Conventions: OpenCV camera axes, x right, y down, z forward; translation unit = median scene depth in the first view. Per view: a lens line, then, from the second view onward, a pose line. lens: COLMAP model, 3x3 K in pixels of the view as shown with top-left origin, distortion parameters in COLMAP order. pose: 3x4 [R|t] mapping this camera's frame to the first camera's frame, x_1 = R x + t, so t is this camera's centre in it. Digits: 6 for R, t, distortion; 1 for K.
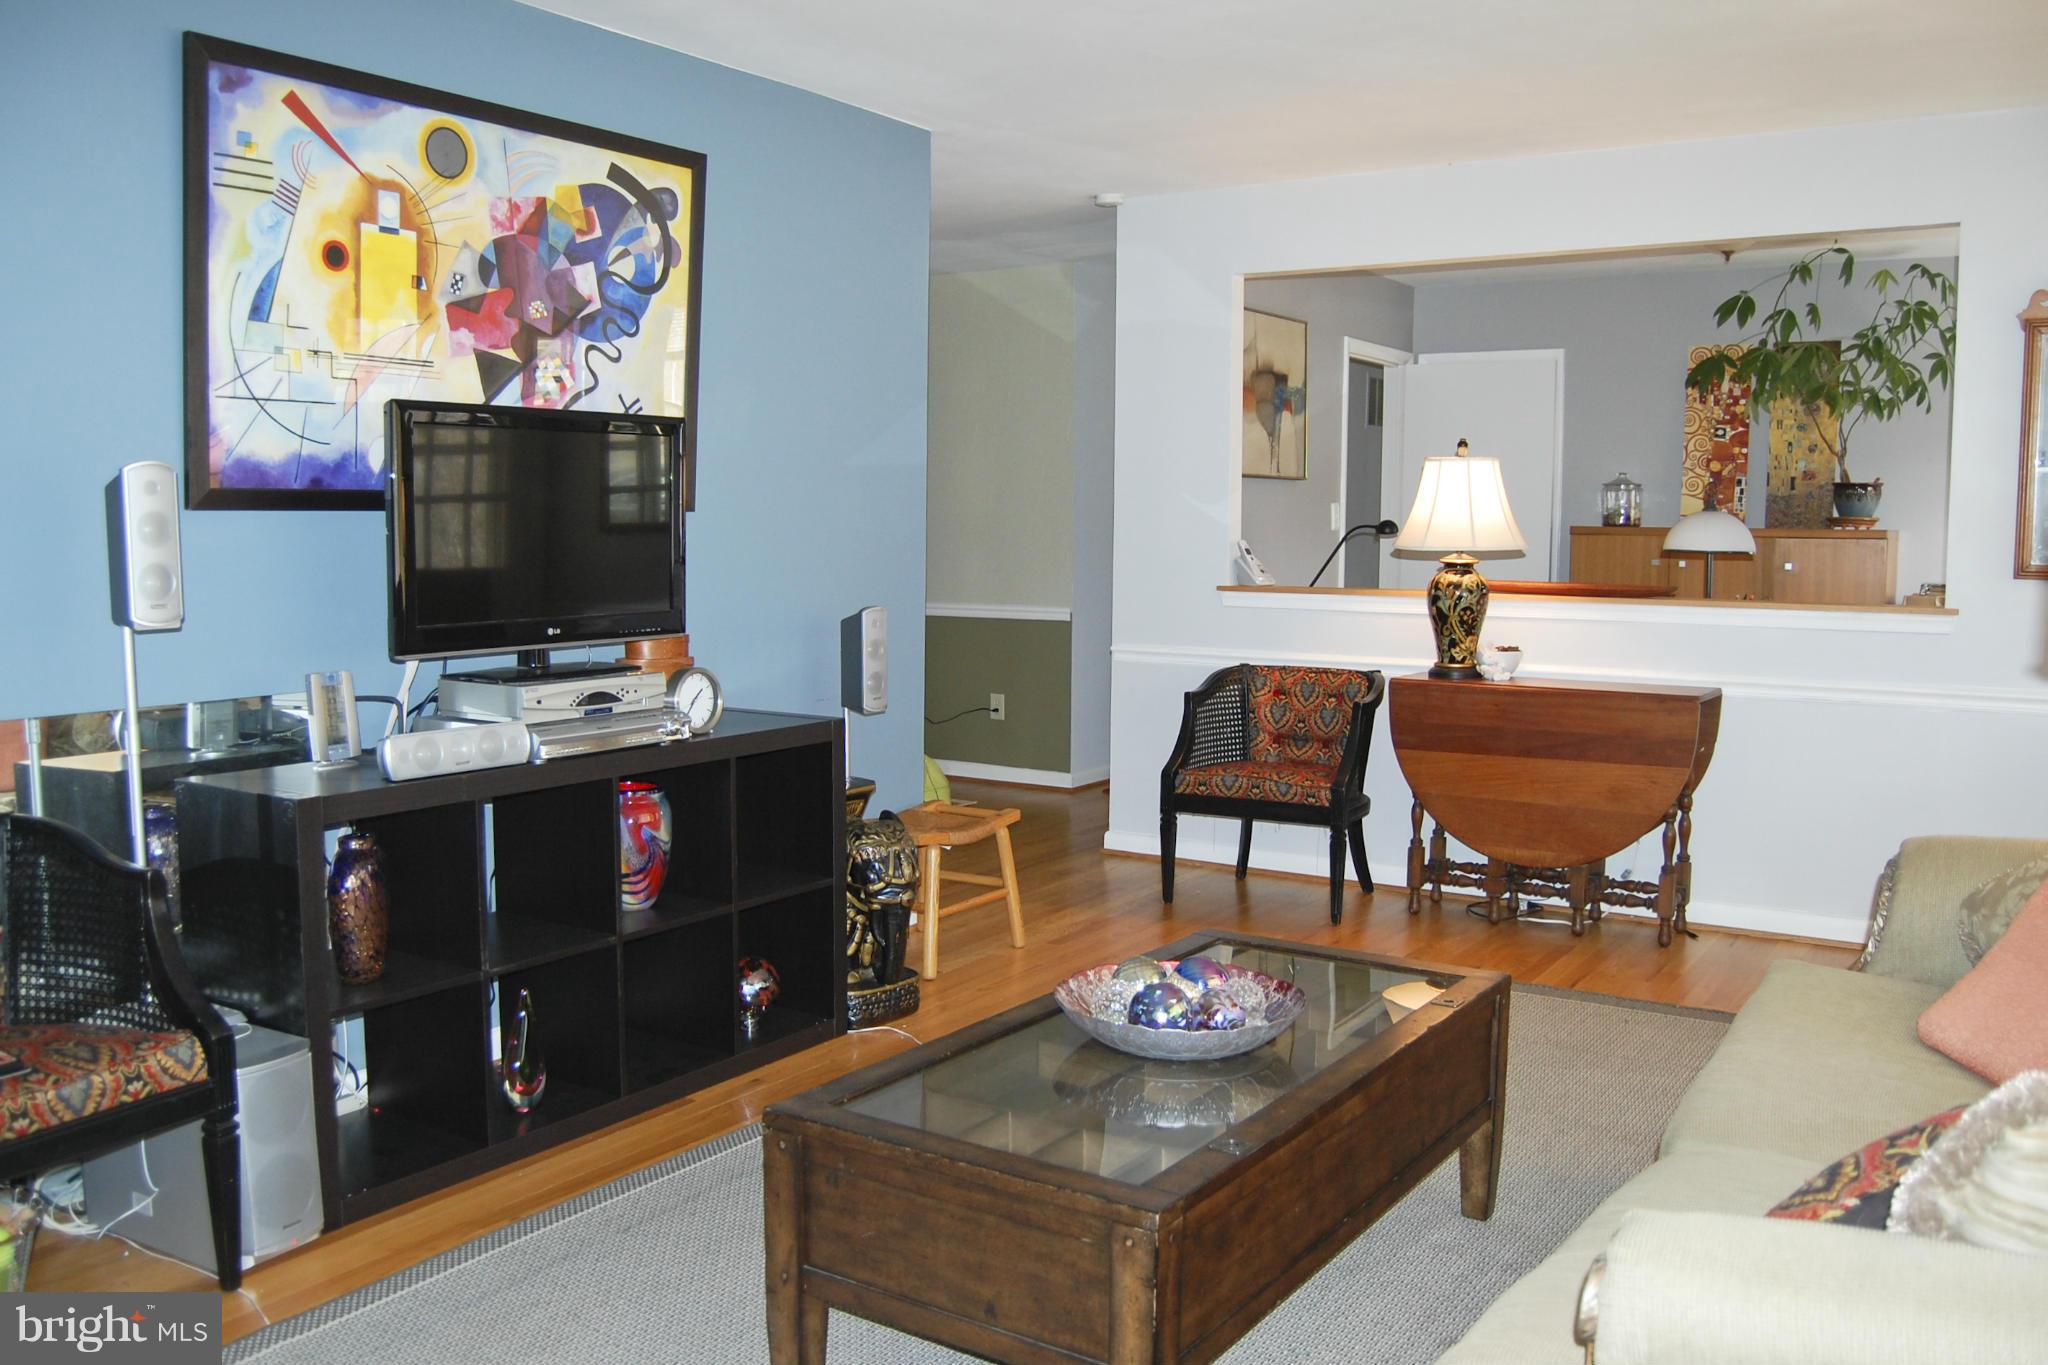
lens RADIAL K [[1715.6, 0, 1019.9], [0, 1715.6, 673.4], [0, 0, 1]] dist [-0.077755, 0.016406]
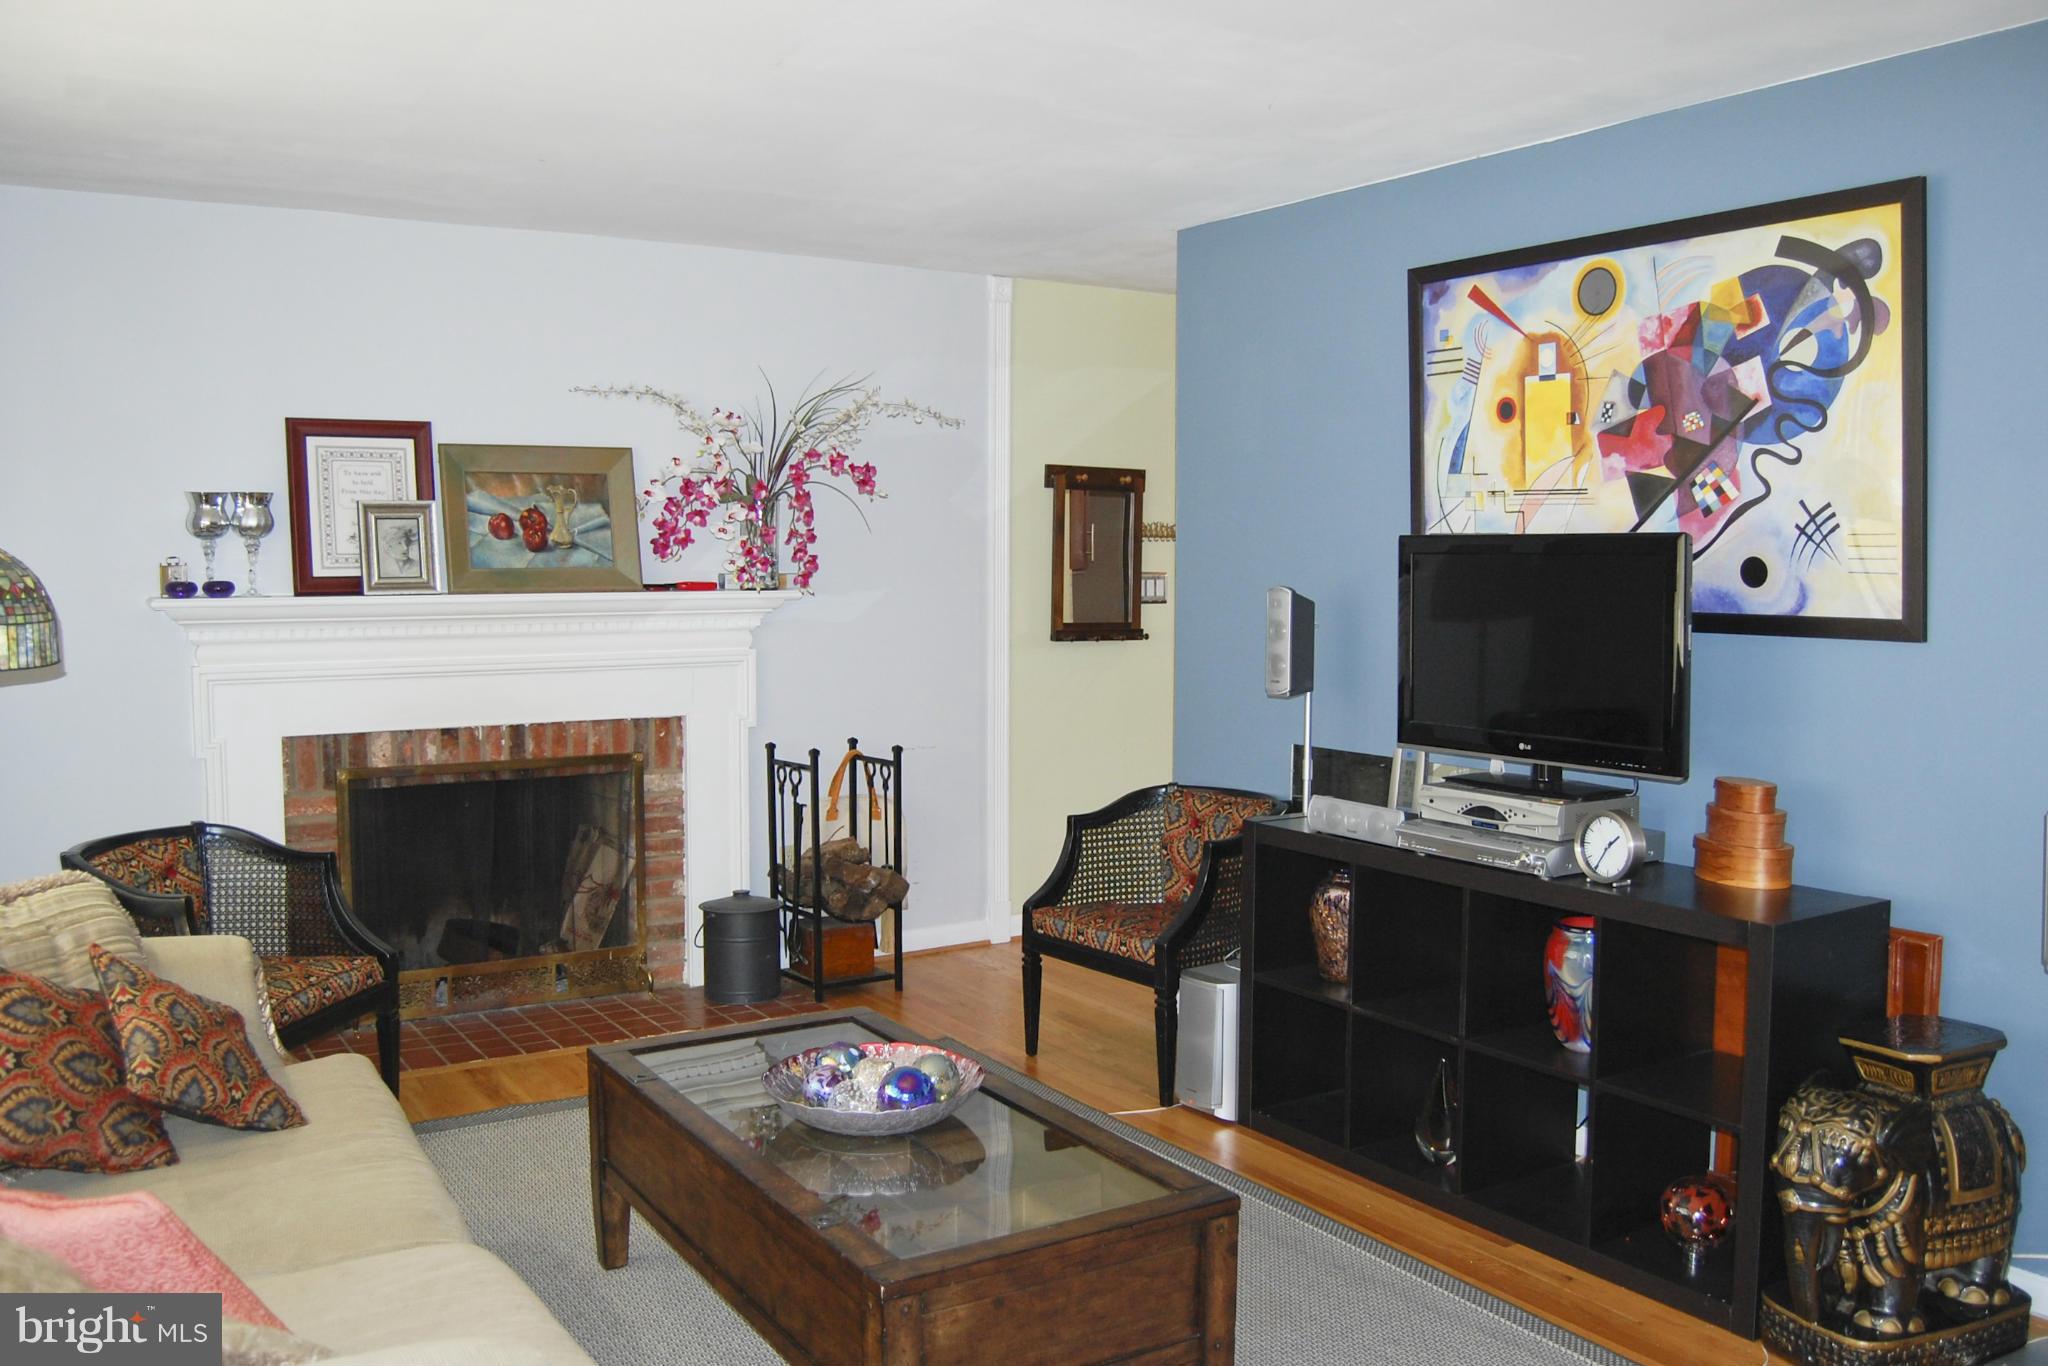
lens RADIAL K [[1715.6, 0, 1018.7], [0, 1715.6, 683.9], [0, 0, 1]] dist [-0.077755, 0.016406]
pose [[-0.408816, 0.061283, -0.910557, 0.764462], [-0.088400, 0.990392, 0.106345, -0.140041], [0.908325, 0.123969, -0.399471, 1.085447]]
